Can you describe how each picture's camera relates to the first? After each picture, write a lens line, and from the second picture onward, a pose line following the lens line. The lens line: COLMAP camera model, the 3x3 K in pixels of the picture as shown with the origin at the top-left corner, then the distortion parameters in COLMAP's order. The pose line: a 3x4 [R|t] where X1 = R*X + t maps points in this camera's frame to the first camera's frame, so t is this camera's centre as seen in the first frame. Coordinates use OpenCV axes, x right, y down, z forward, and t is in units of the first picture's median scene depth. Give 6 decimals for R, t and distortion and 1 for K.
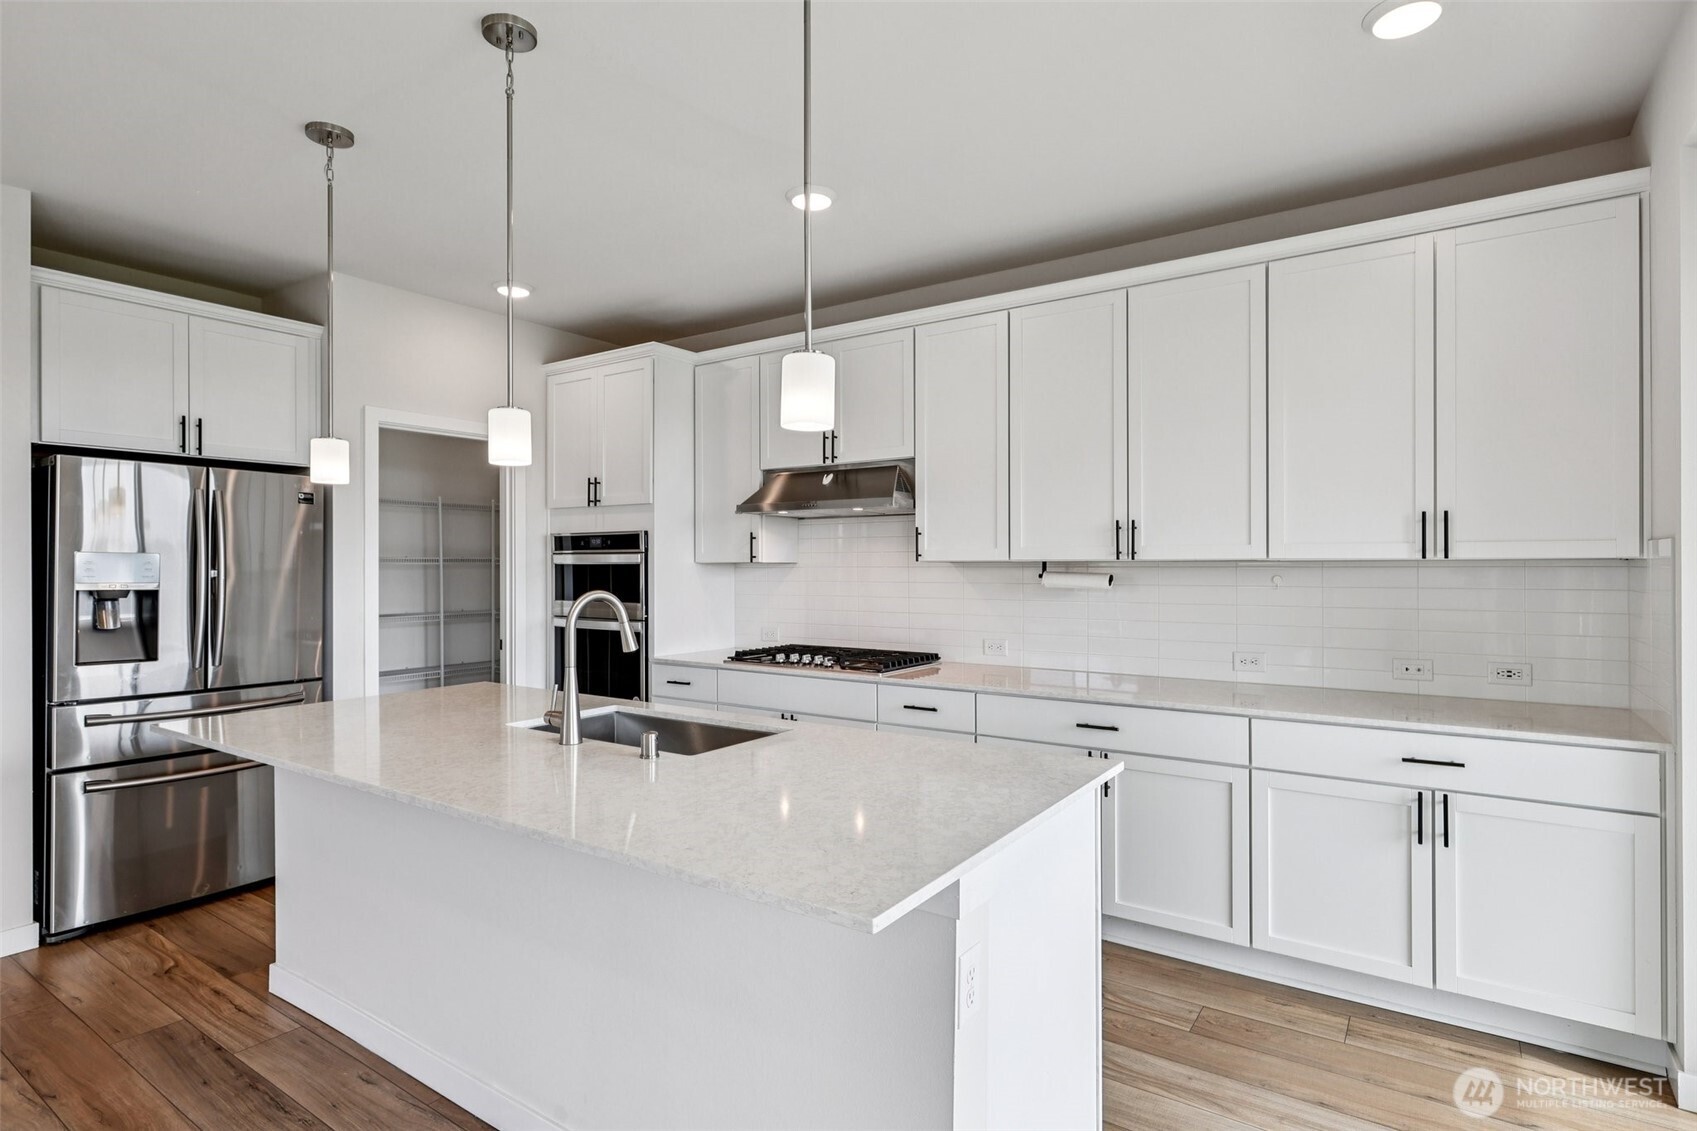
lens RADIAL K [[864.9, 0, 844.8], [0, 864.9, 565.3], [0, 0, 1]] dist [0.001842, 0.001561]
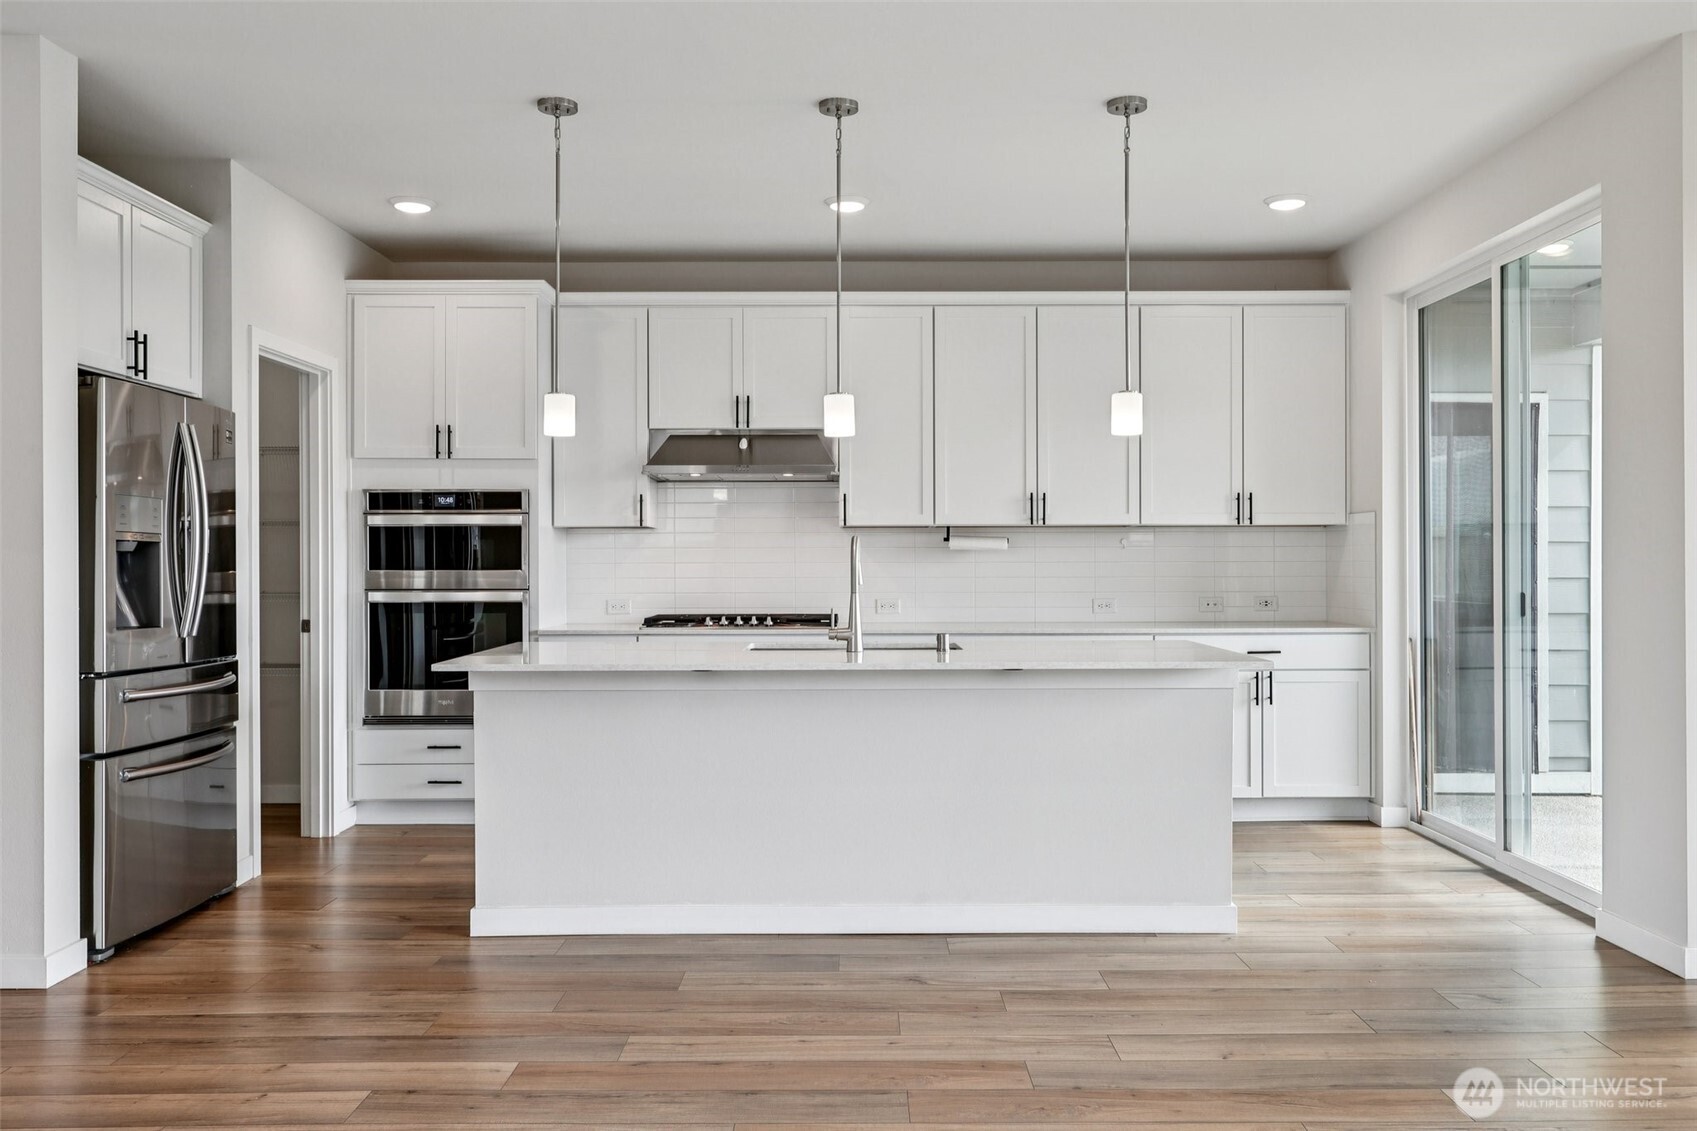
lens RADIAL K [[1353.6, 0, 851.7], [0, 1353.6, 559.8], [0, 0, 1]] dist [0.005799, 0.003795]
pose [[0.826354, 0.001850, 0.563148, -0.823123], [0.000319, 0.999993, -0.003752, 0.042747], [-0.563151, 0.003280, 0.826347, -0.379989]]
